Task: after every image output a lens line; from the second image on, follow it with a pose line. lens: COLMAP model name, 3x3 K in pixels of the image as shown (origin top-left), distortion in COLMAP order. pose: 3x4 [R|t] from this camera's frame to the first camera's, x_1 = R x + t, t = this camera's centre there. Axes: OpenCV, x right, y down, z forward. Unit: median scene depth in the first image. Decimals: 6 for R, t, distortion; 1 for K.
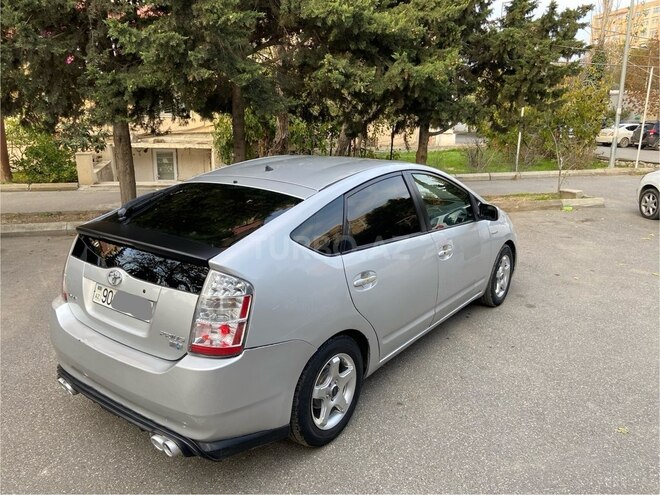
lens RADIAL K [[494.0, 0, 330.0], [0, 494.0, 247.5], [0, 0, 1]] dist [0.088082, -0.114790]
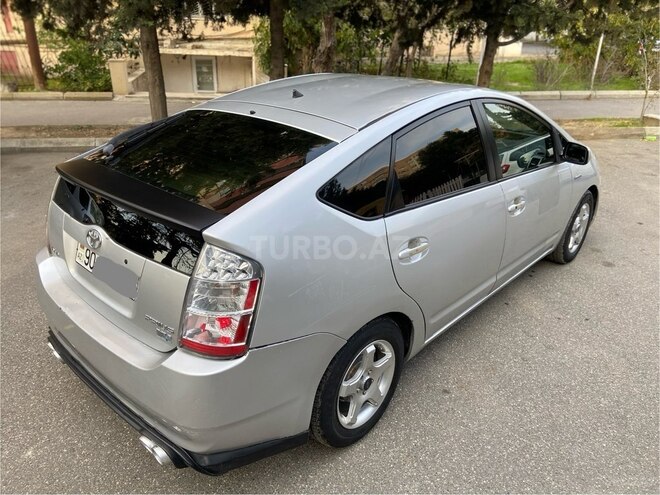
lens RADIAL K [[492.5, 0, 330.0], [0, 492.5, 247.5], [0, 0, 1]] dist [0.097538, -0.129342]
pose [[0.995334, 0.050422, -0.082267, 0.002260], [-0.035858, 0.984831, 0.169772, -0.037222], [0.089580, -0.166030, 0.982044, 0.133064]]
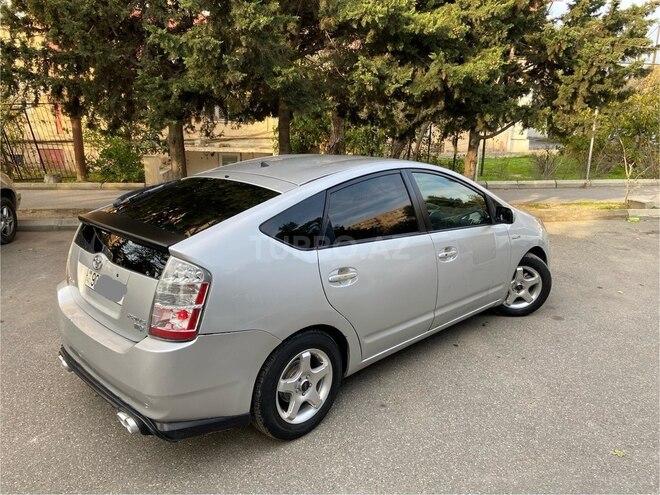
lens RADIAL K [[494.0, 0, 330.0], [0, 494.0, 247.5], [0, 0, 1]] dist [0.088082, -0.114790]
pose [[0.989290, 0.036002, -0.141454, 0.106356], [-0.037836, 0.999231, -0.010300, 0.011244], [0.140974, 0.015542, 0.989891, 0.007715]]
